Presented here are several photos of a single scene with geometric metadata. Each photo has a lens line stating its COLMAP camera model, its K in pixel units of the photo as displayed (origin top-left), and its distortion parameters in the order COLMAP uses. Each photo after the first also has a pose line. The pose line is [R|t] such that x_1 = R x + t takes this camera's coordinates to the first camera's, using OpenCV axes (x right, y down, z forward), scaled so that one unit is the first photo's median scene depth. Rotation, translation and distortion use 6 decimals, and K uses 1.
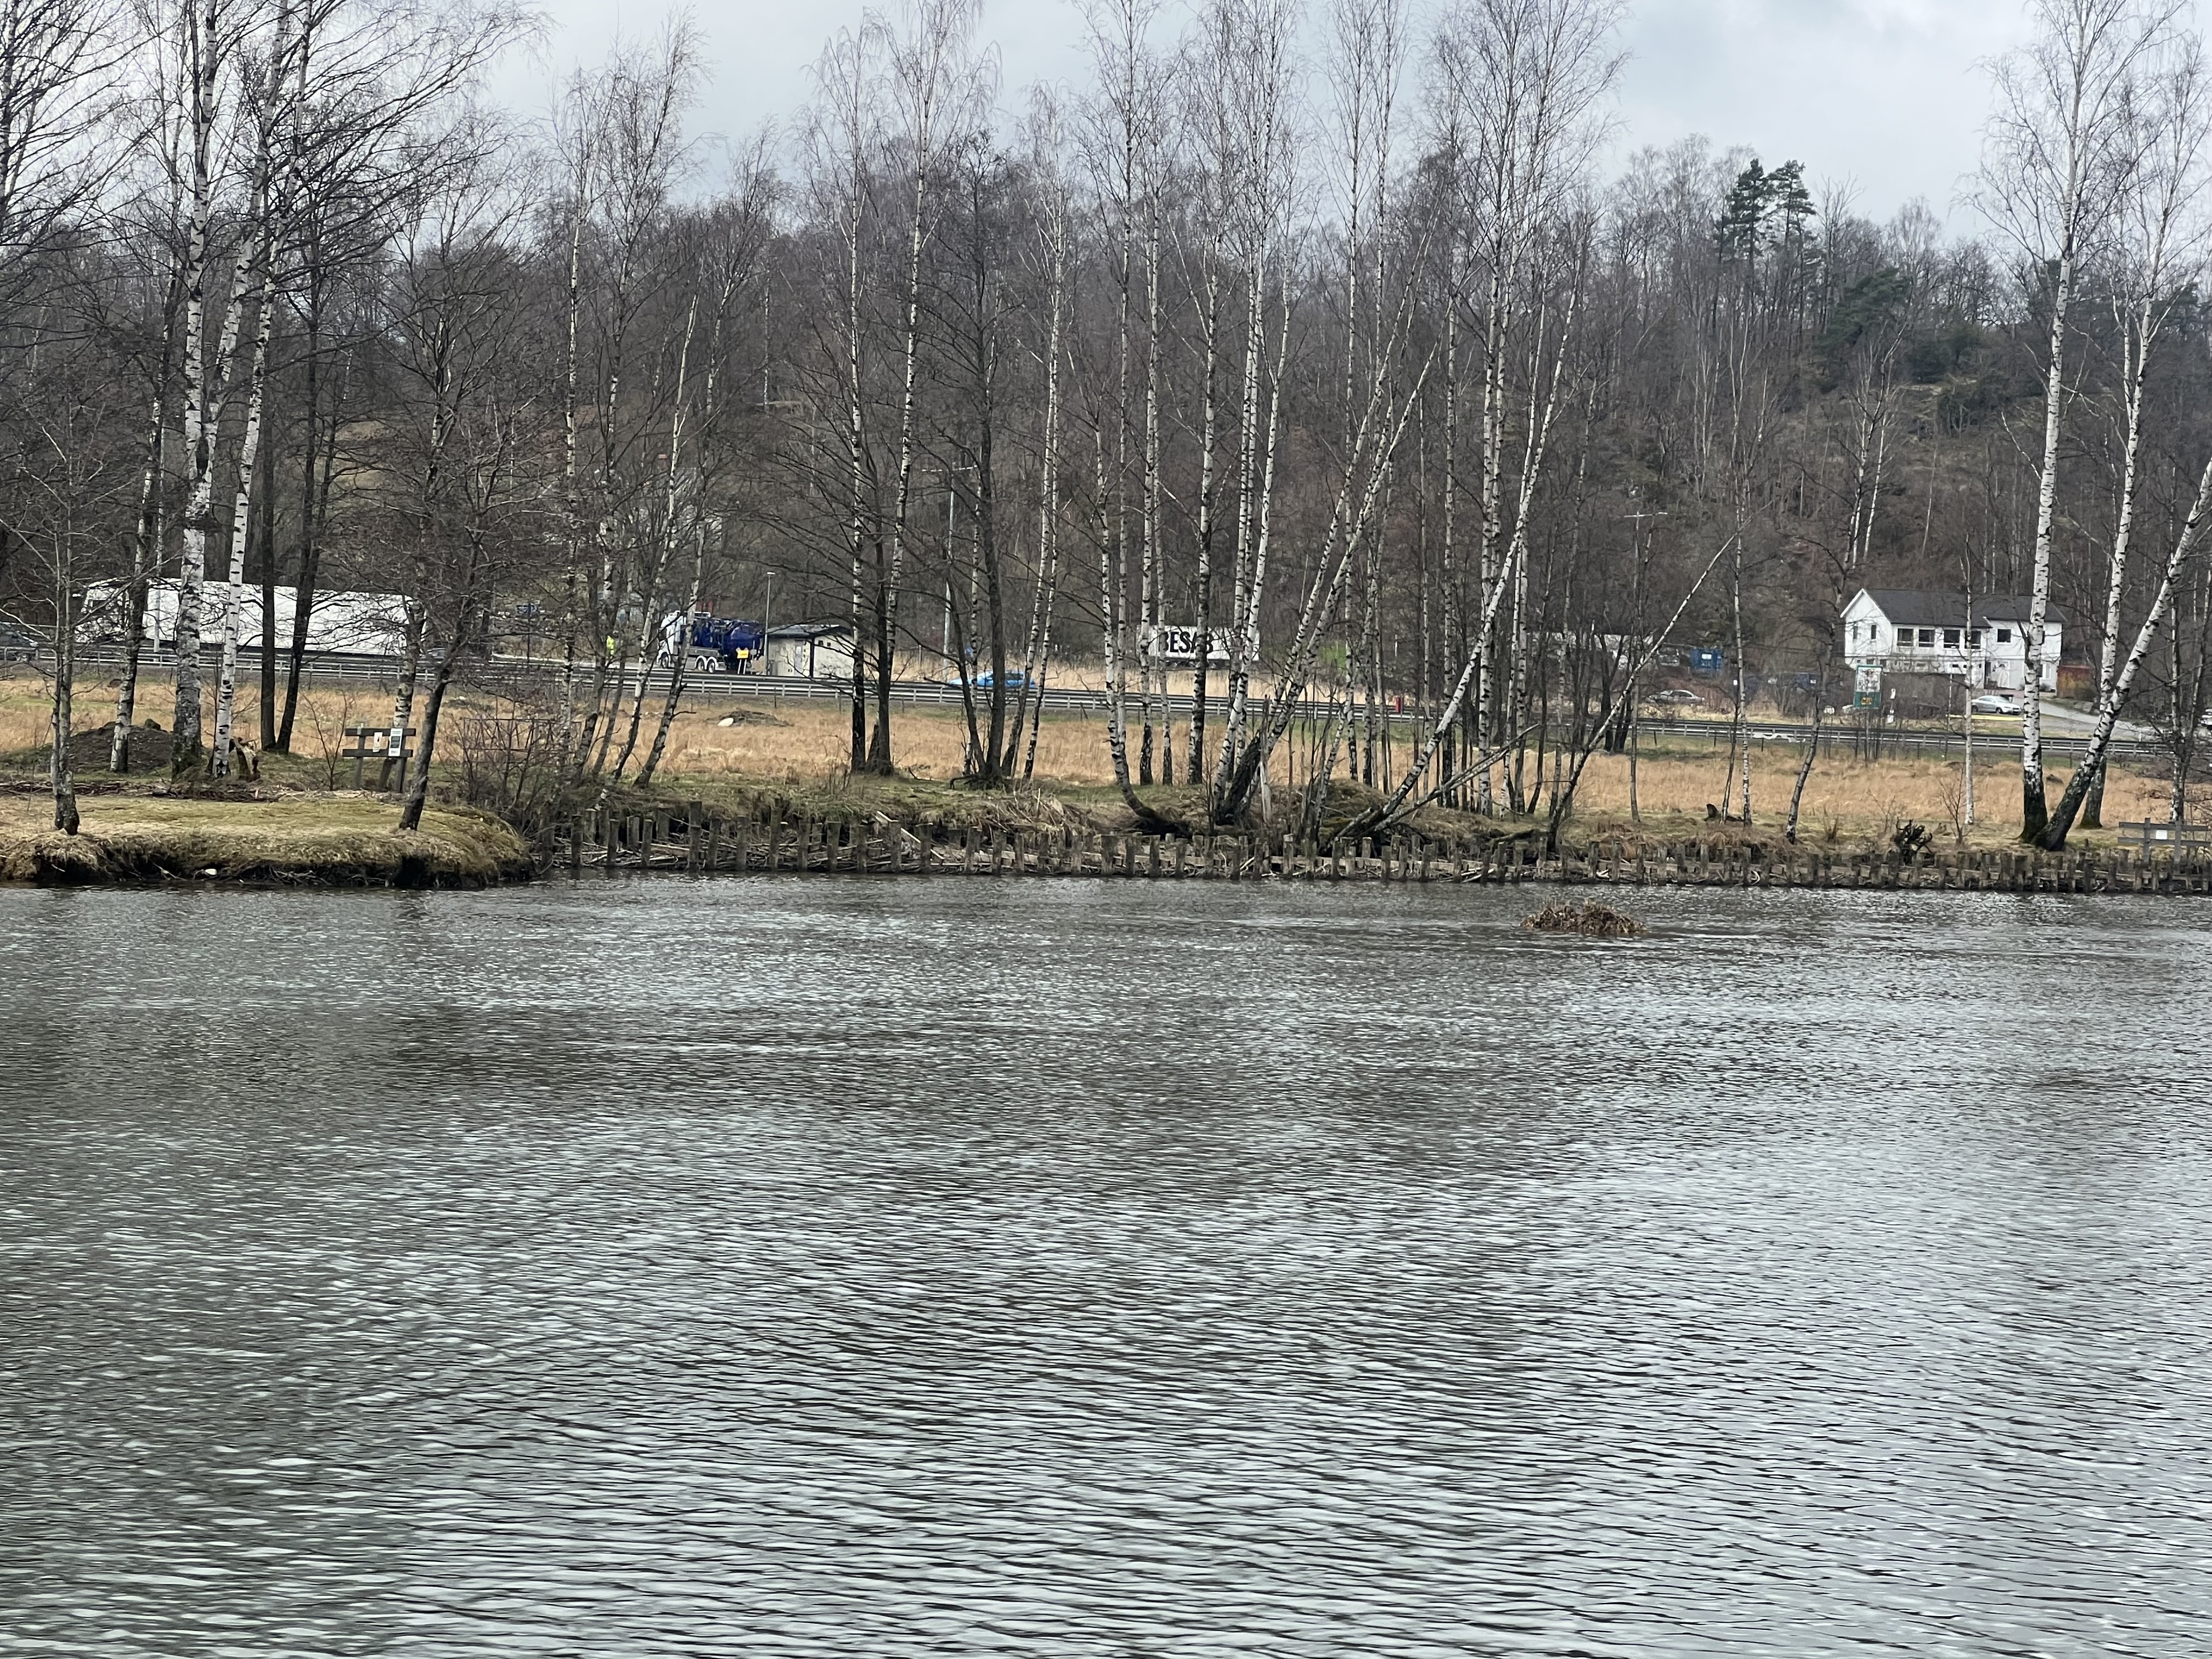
lens RADIAL K [[5389.2, 0, 1101.6], [0, 5389.2, 815.3], [0, 0, 1]] dist [0.237447, 0.000000]
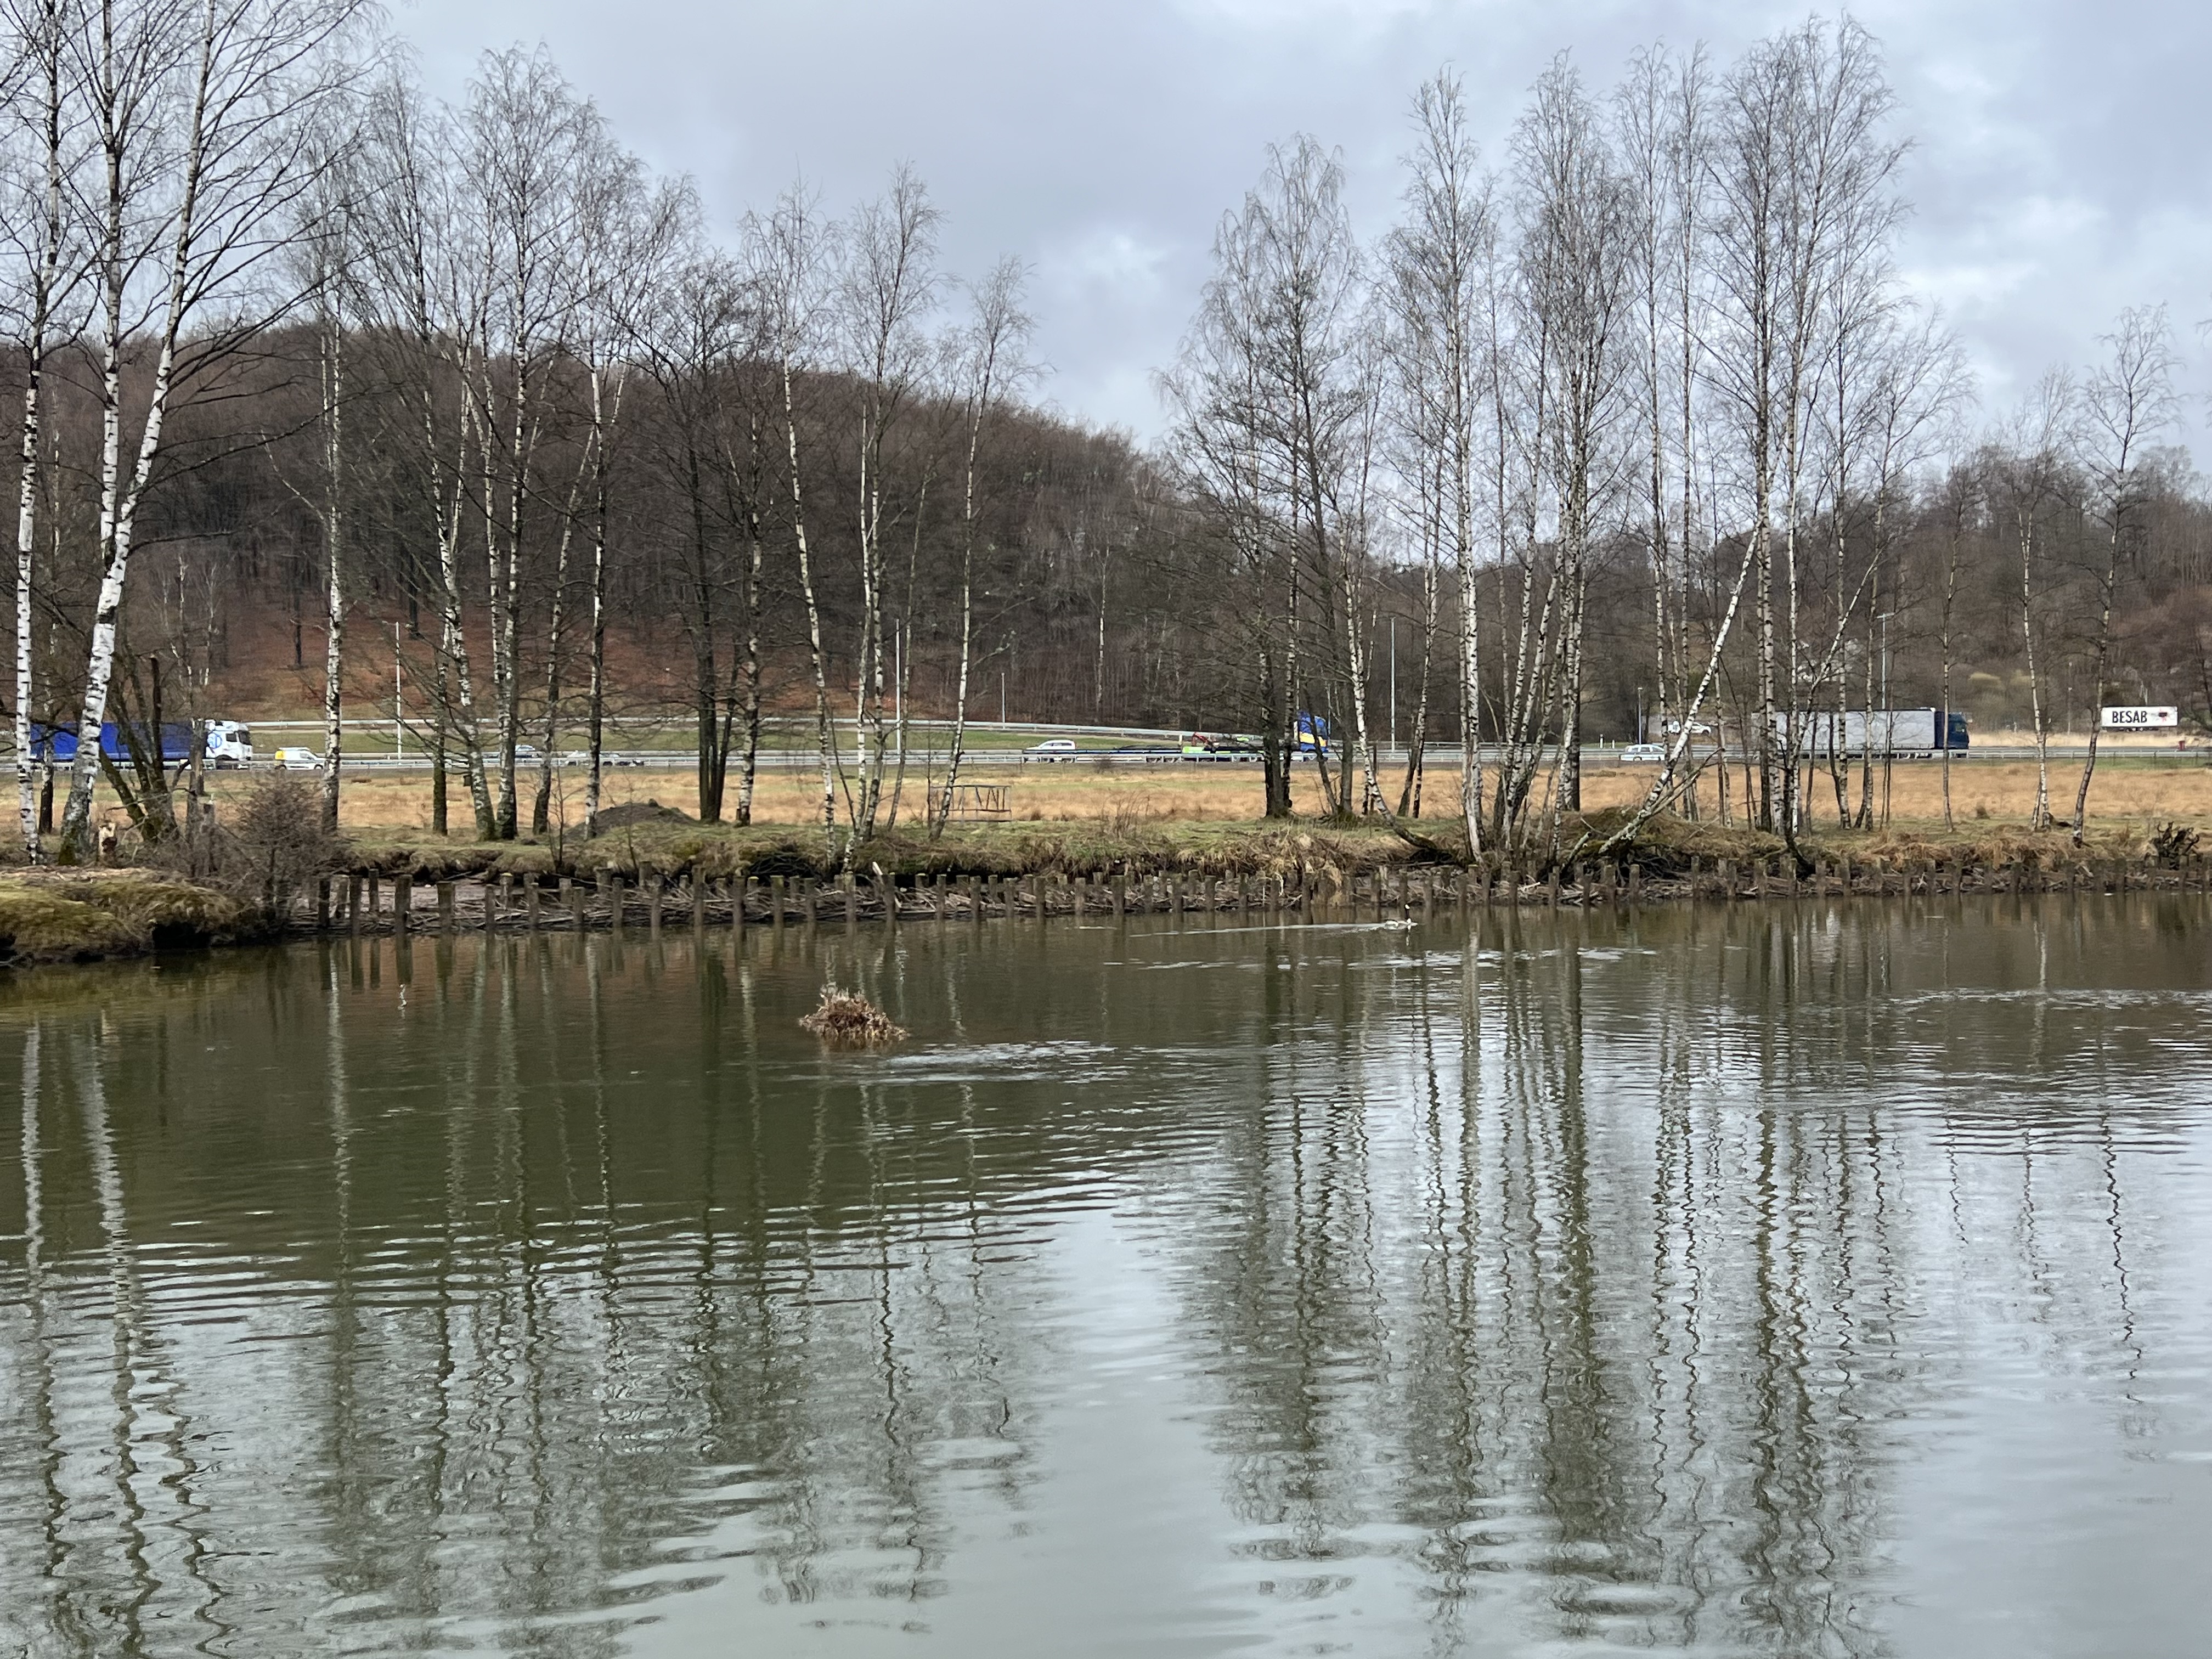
lens RADIAL K [[2526.3, 0, 1117.8], [0, 2526.3, 838.8], [0, 0, 1]] dist [0.049664, 0.000000]
pose [[0.916296, -0.036372, -0.398847, 0.152168], [0.036837, 0.999300, -0.006501, -0.000358], [0.398805, -0.008736, 0.916994, 0.453991]]
